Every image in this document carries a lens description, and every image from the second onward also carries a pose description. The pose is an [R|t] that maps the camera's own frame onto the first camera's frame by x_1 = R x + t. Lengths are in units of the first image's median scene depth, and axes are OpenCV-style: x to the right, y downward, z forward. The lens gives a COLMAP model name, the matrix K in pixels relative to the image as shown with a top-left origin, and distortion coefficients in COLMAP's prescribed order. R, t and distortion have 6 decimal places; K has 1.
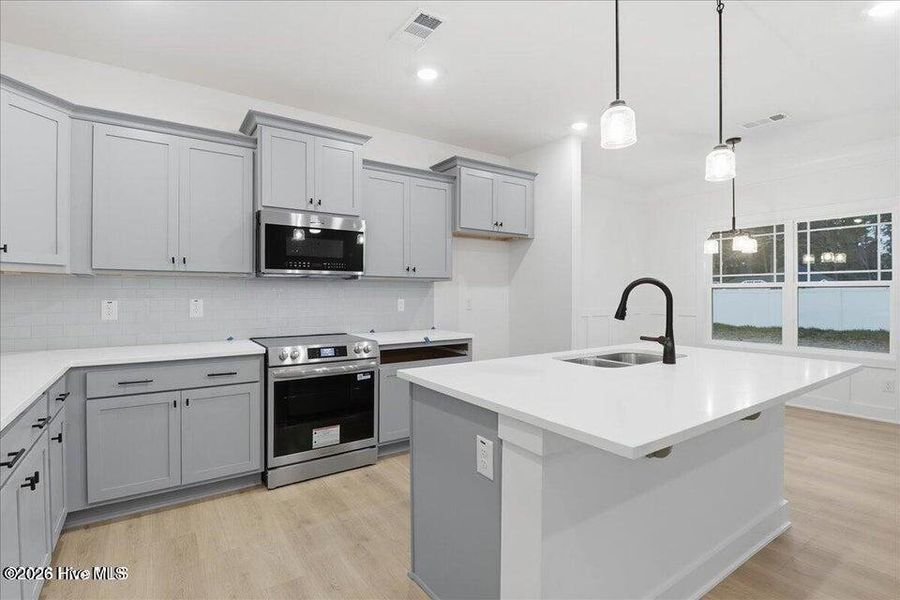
lens RADIAL K [[423.3, 0, 448.2], [0, 423.3, 291.8], [0, 0, 1]] dist [-0.015587, -0.000720]
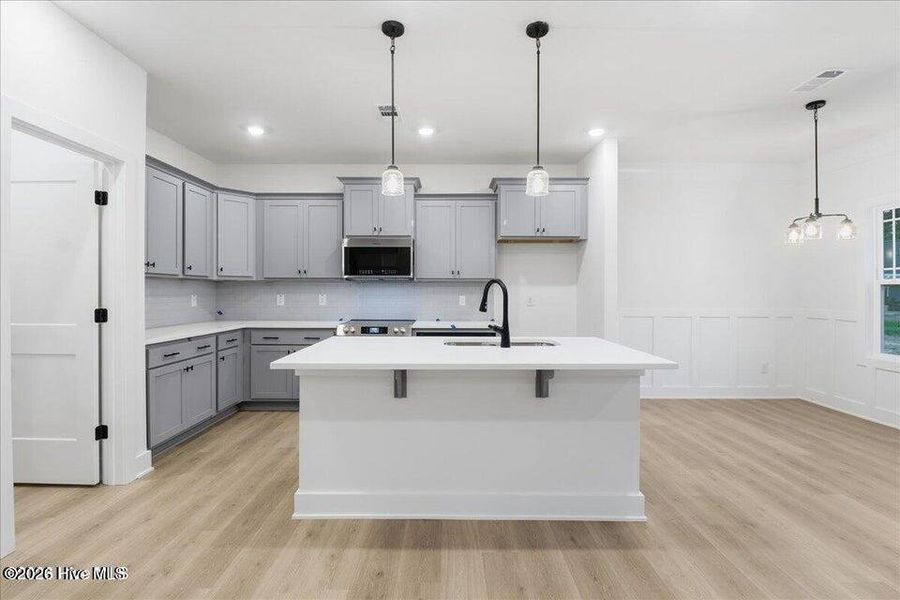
lens RADIAL K [[423.3, 0, 448.2], [0, 423.3, 291.8], [0, 0, 1]] dist [-0.015587, -0.000720]
pose [[0.826578, 0.002753, -0.562816, 0.758543], [-0.001016, 0.999994, 0.003399, 0.000748], [0.562822, -0.002237, 0.826575, -0.088223]]
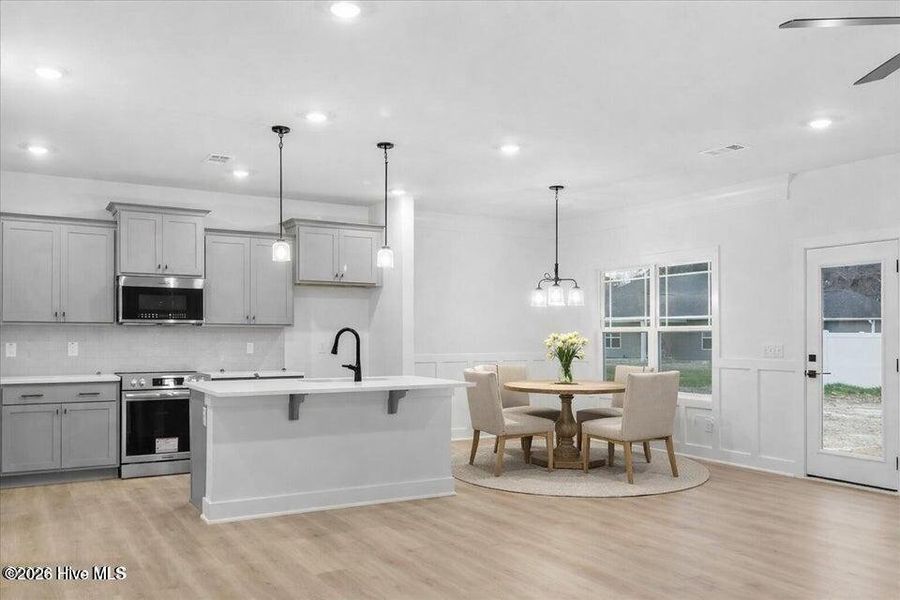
lens RADIAL K [[718.8, 0, 450.8], [0, 718.8, 333.3], [0, 0, 1]] dist [0.004014, 0.000889]
pose [[0.997914, 0.000473, -0.064560, 0.736028], [-0.000690, 0.999994, -0.003343, -0.003462], [0.064558, 0.003380, 0.997908, -1.183636]]
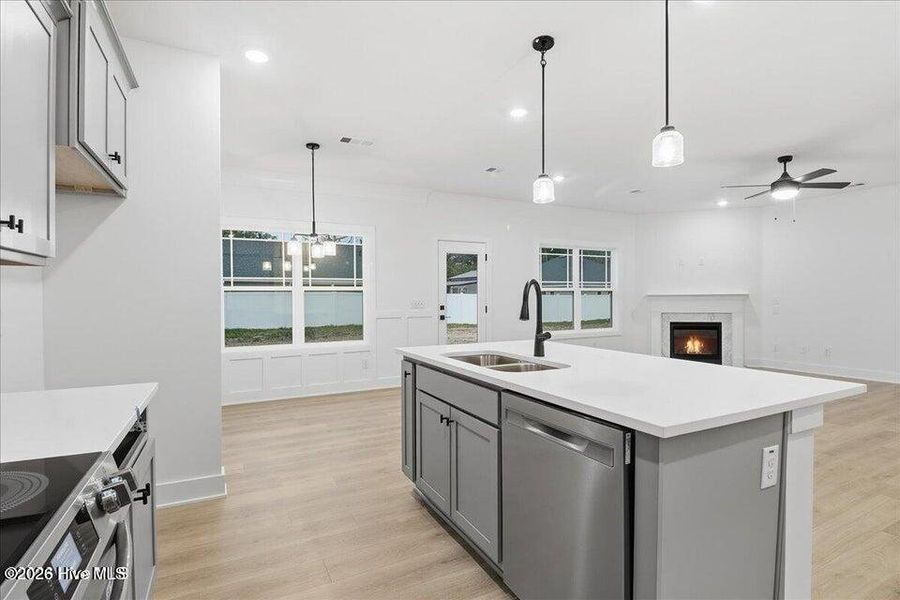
lens RADIAL K [[436.2, 0, 450.0], [0, 436.2, 300.0], [0, 0, 1]] dist [0.001214, -0.000016]
pose [[0.115218, -0.008088, 0.993307, -0.465577], [0.000630, 0.999967, 0.008069, 0.005782], [-0.993340, -0.000304, 0.115219, 0.774749]]
